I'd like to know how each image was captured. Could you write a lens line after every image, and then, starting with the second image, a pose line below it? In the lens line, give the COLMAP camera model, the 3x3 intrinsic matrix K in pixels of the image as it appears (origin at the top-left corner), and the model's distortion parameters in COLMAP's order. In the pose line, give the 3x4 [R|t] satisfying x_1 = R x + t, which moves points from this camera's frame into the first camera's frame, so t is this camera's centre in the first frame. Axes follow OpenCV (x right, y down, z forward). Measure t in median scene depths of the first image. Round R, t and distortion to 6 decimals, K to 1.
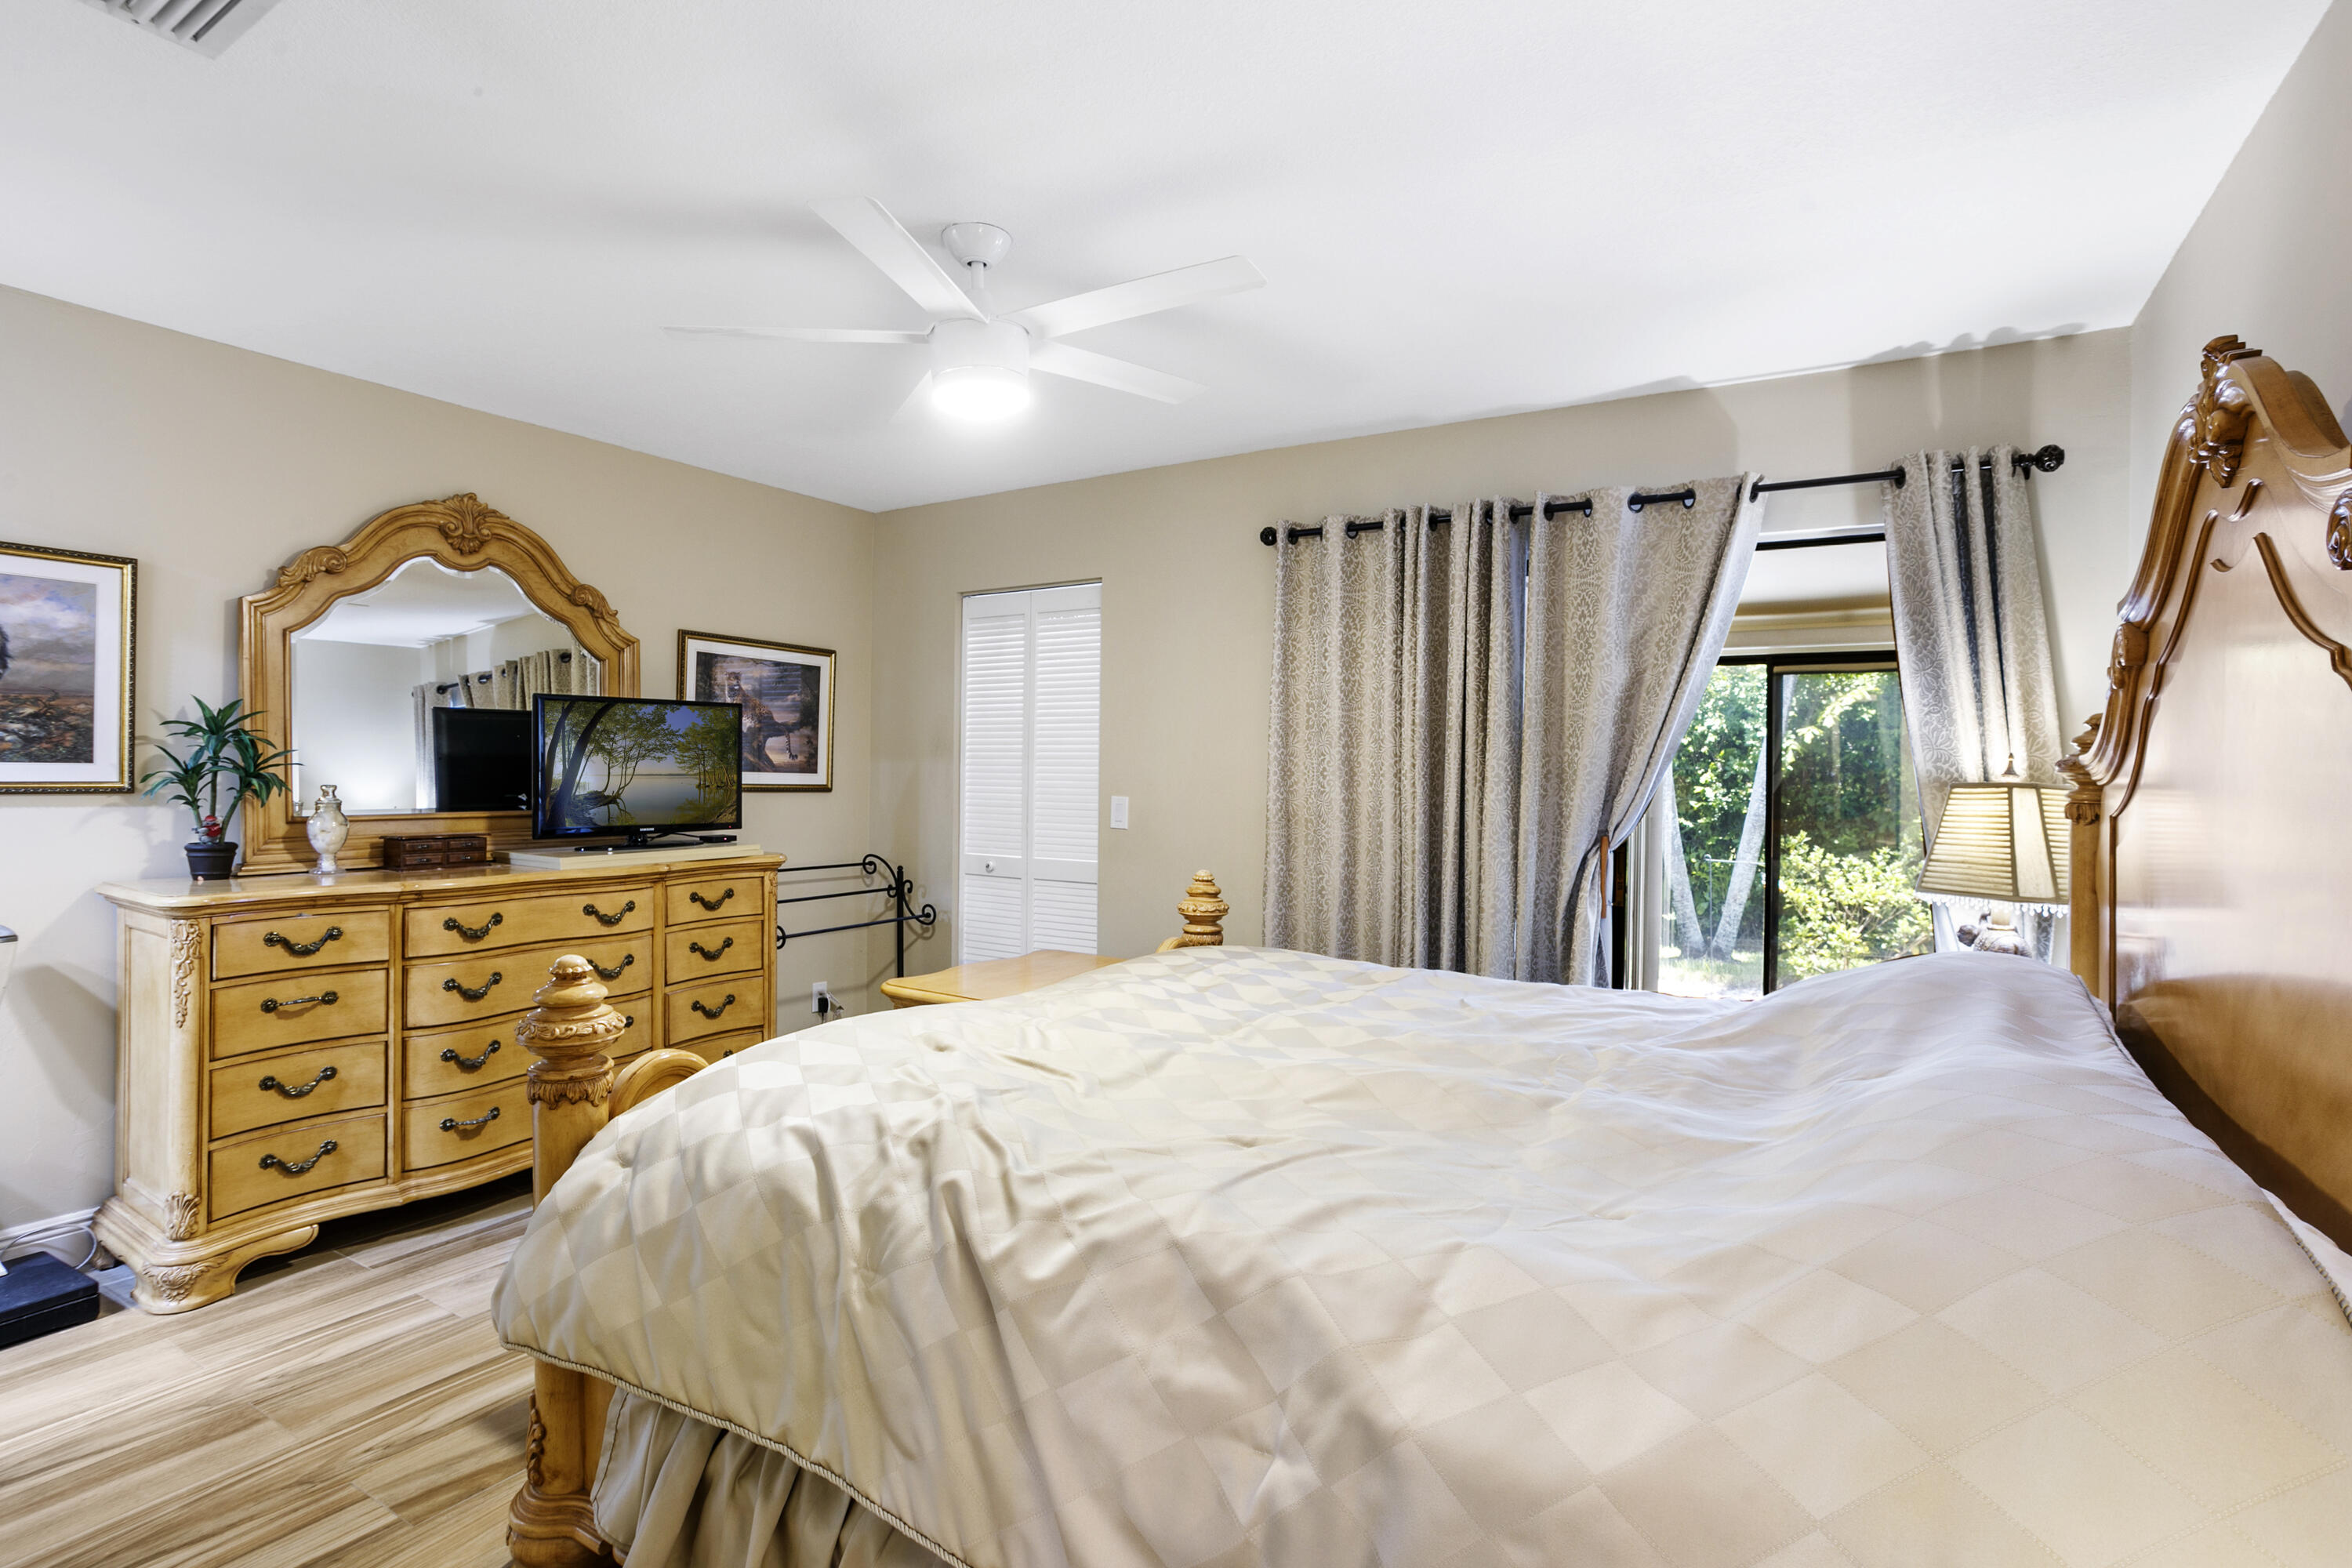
lens RADIAL K [[1138.9, 0, 1173.2], [0, 1138.9, 779.4], [0, 0, 1]] dist [-0.027631, 0.014668]
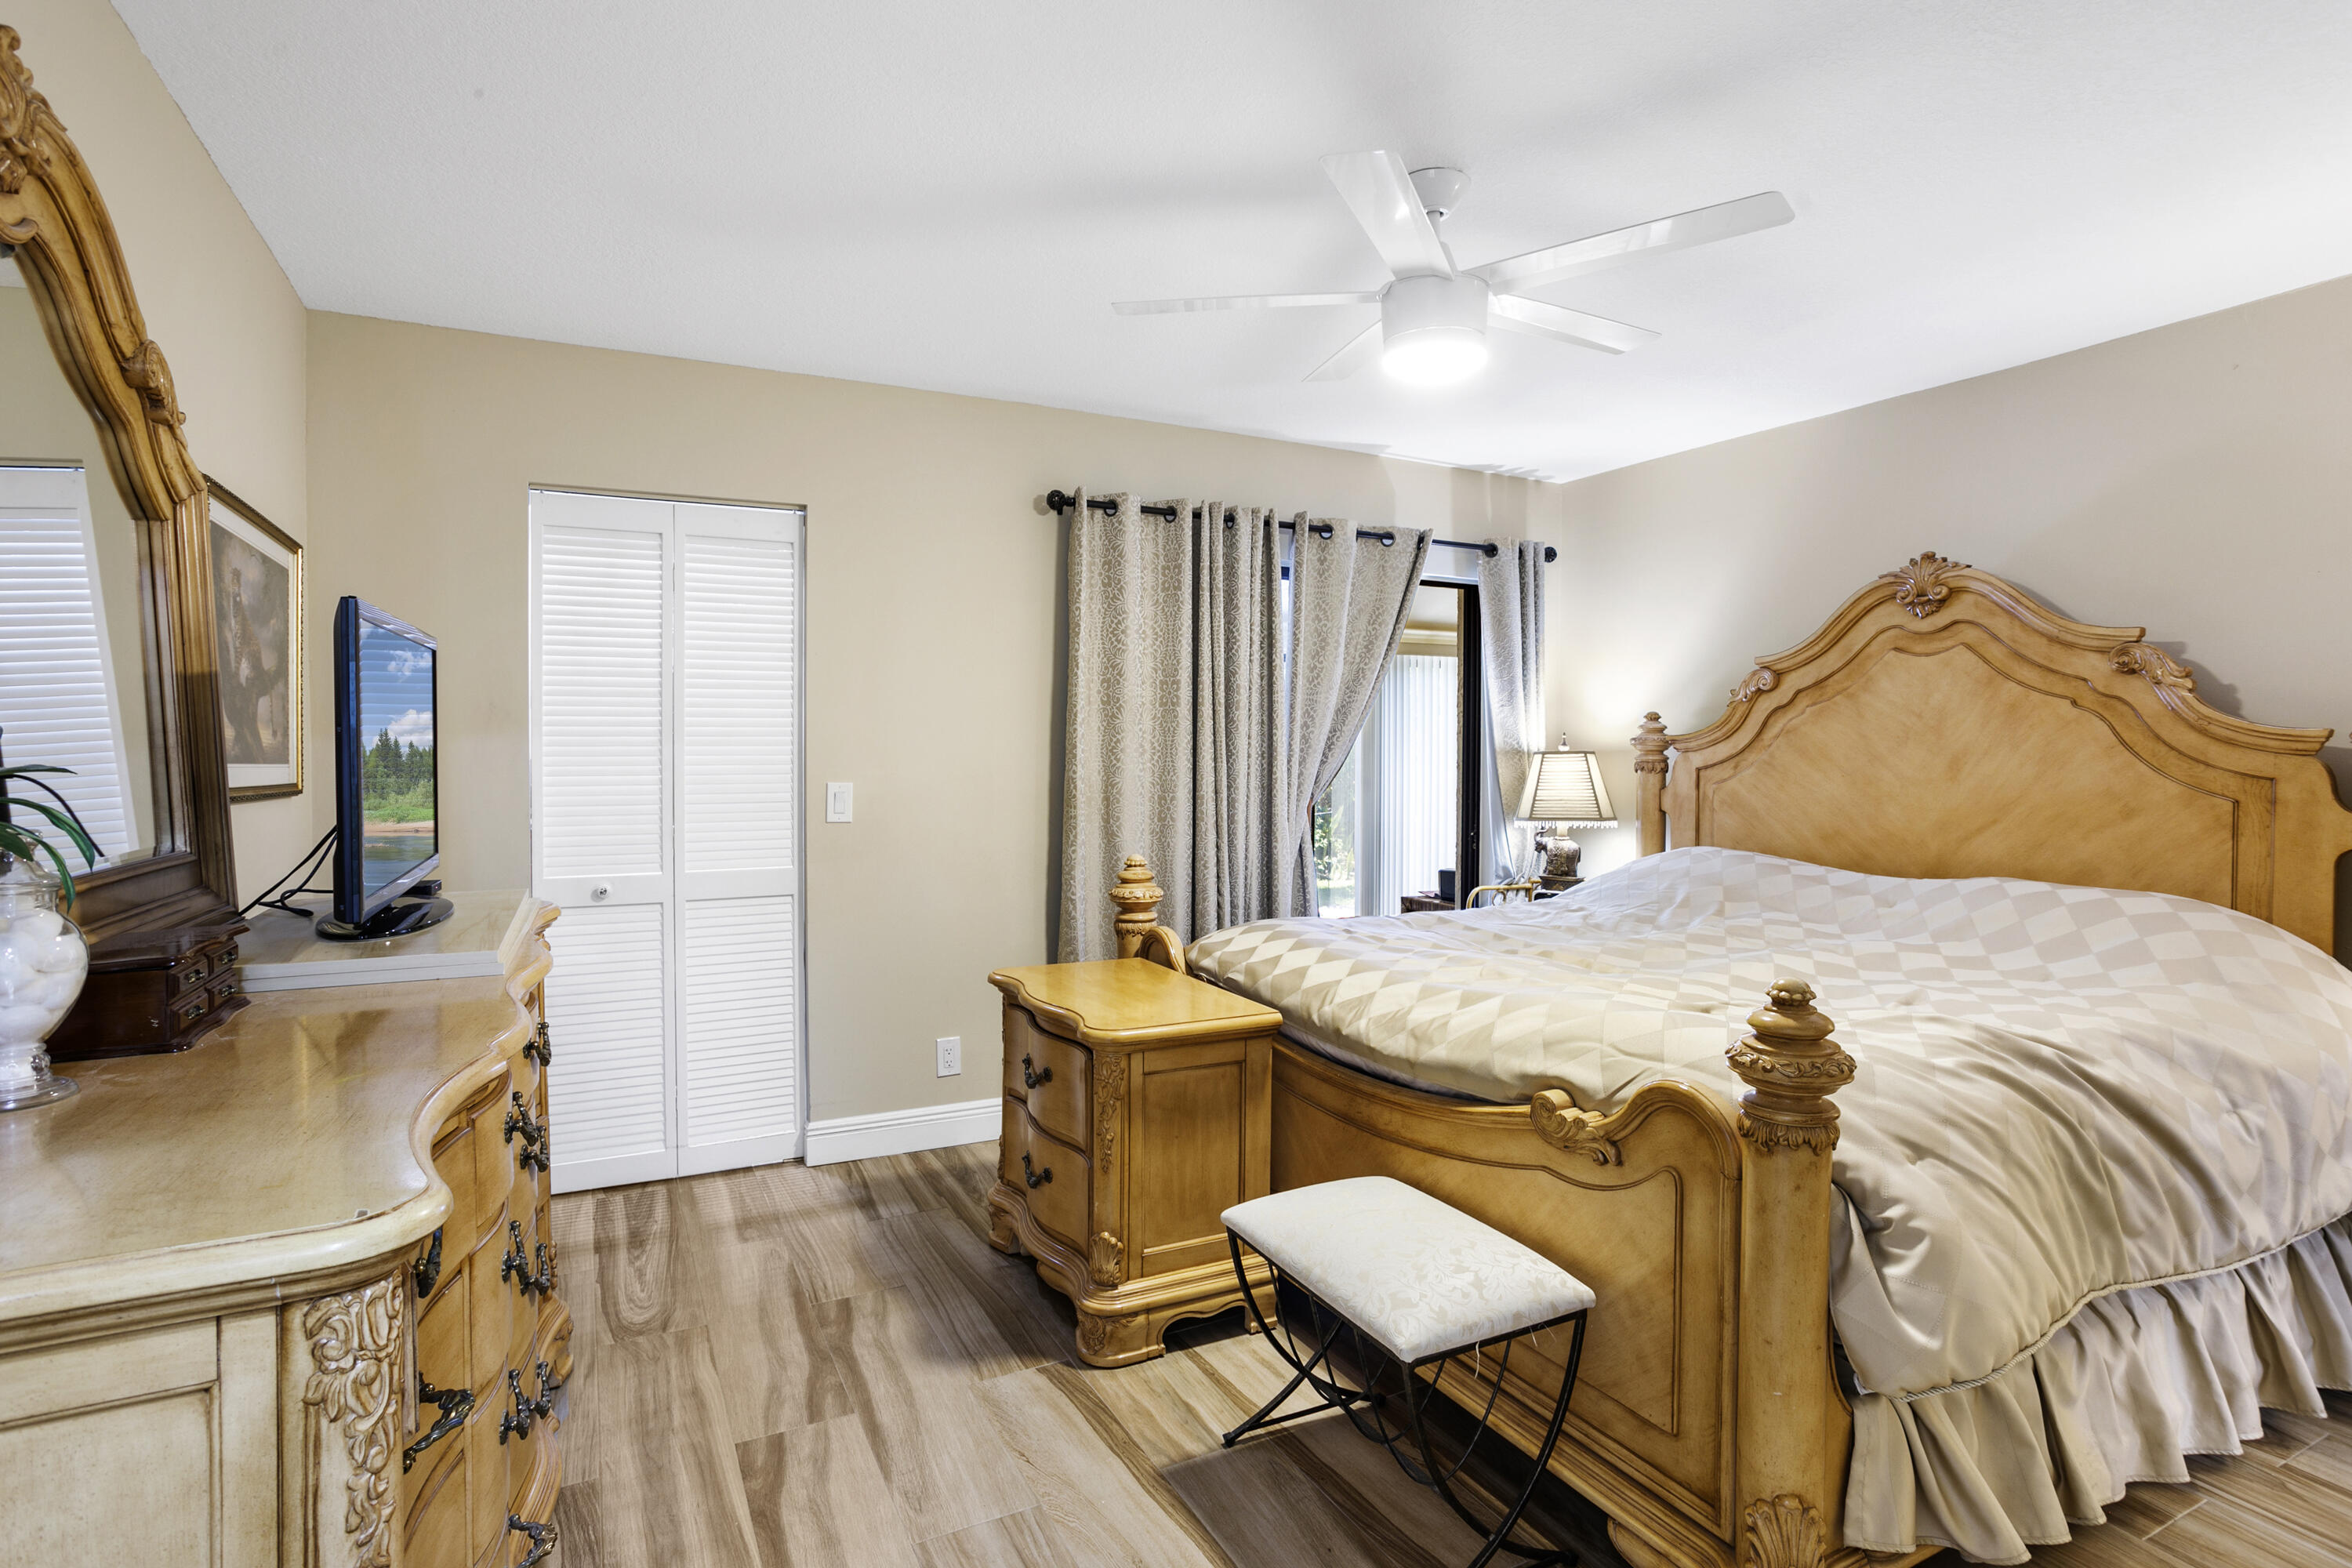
lens RADIAL K [[1138.9, 0, 1175.3], [0, 1138.9, 774.4], [0, 0, 1]] dist [-0.027631, 0.014668]
pose [[0.521975, -0.036832, 0.852165, -0.660008], [0.010876, 0.999273, 0.036529, -0.018645], [-0.852891, -0.009799, 0.521996, 0.409431]]
